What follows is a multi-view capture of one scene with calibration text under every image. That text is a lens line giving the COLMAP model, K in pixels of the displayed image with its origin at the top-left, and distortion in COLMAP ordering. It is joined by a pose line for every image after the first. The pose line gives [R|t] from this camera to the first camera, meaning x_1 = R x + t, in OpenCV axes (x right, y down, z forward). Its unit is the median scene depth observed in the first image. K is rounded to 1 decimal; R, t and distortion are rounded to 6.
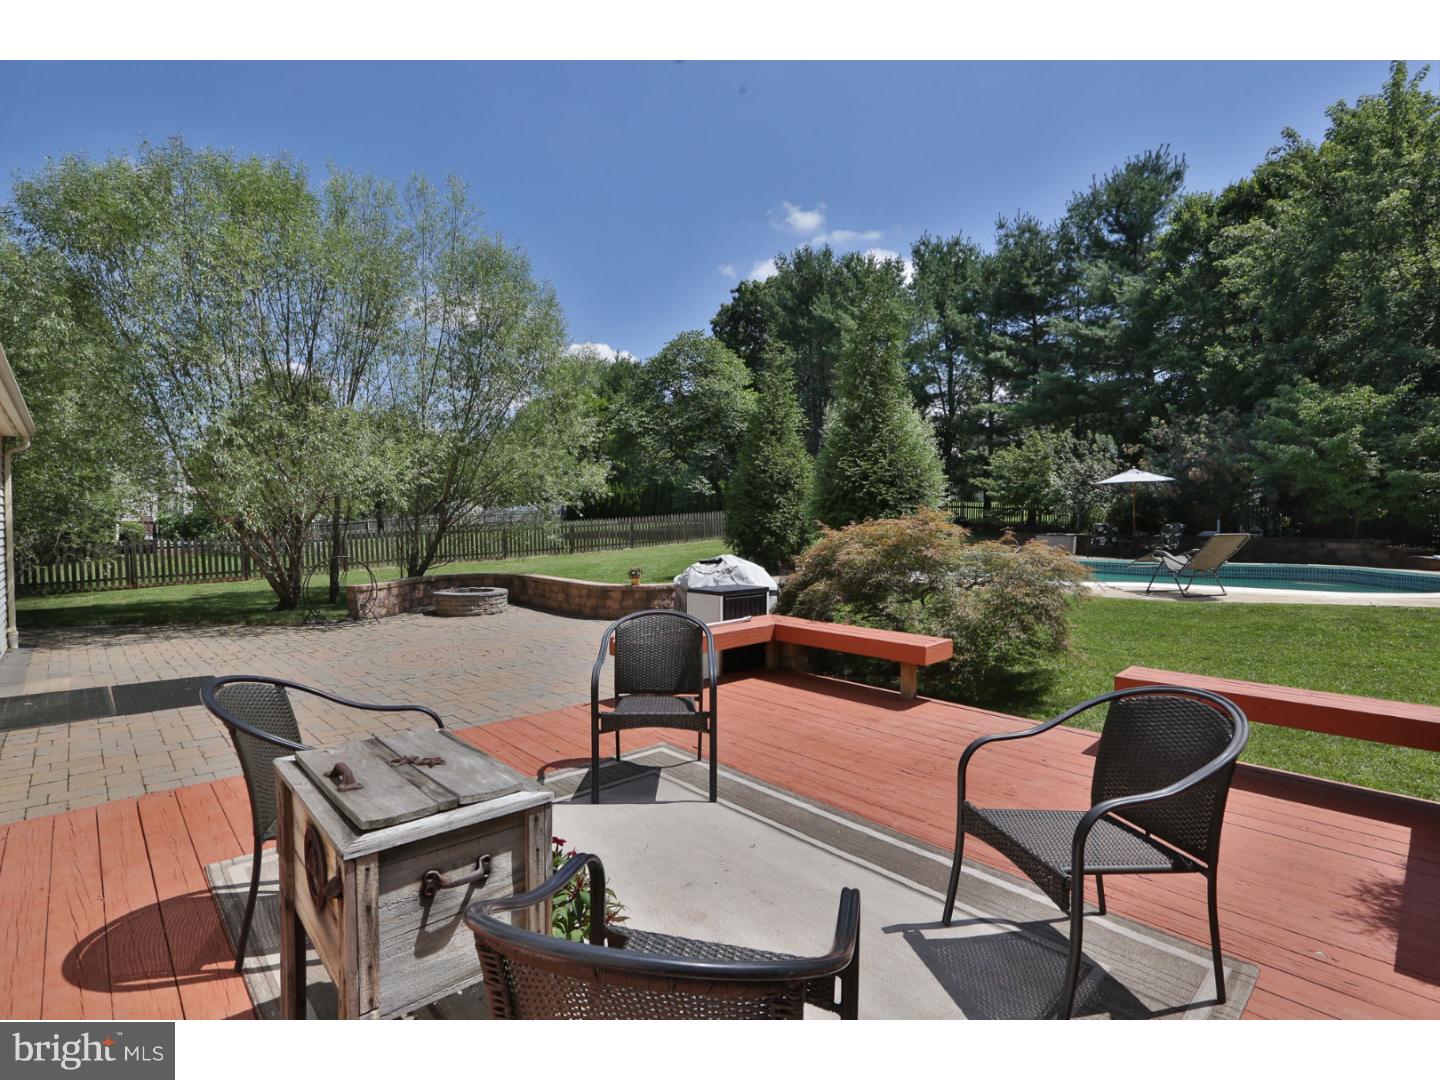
lens RADIAL K [[655.0, 0, 721.4], [0, 655.0, 540.4], [0, 0, 1]] dist [-0.056789, 0.019574]
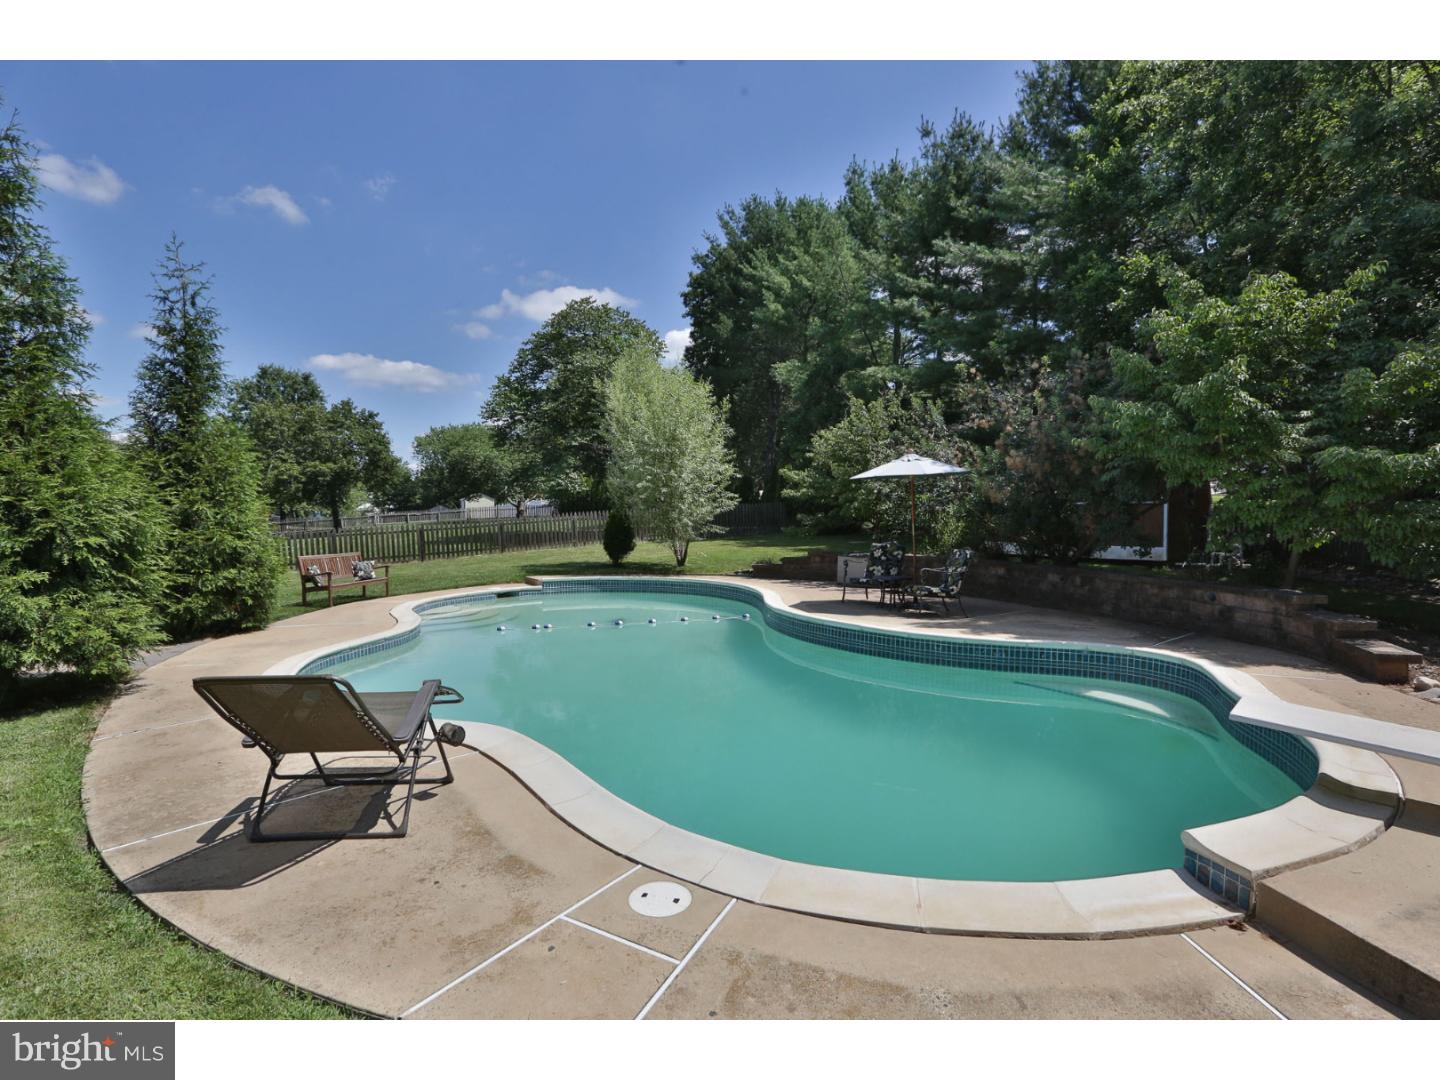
lens RADIAL K [[655.0, 0, 721.4], [0, 655.0, 540.4], [0, 0, 1]] dist [-0.056789, 0.019574]
pose [[0.988474, 0.004085, -0.151334, 0.564182], [-0.001617, 0.999864, 0.016431, -0.041380], [0.151380, -0.015997, 0.988346, 0.380690]]
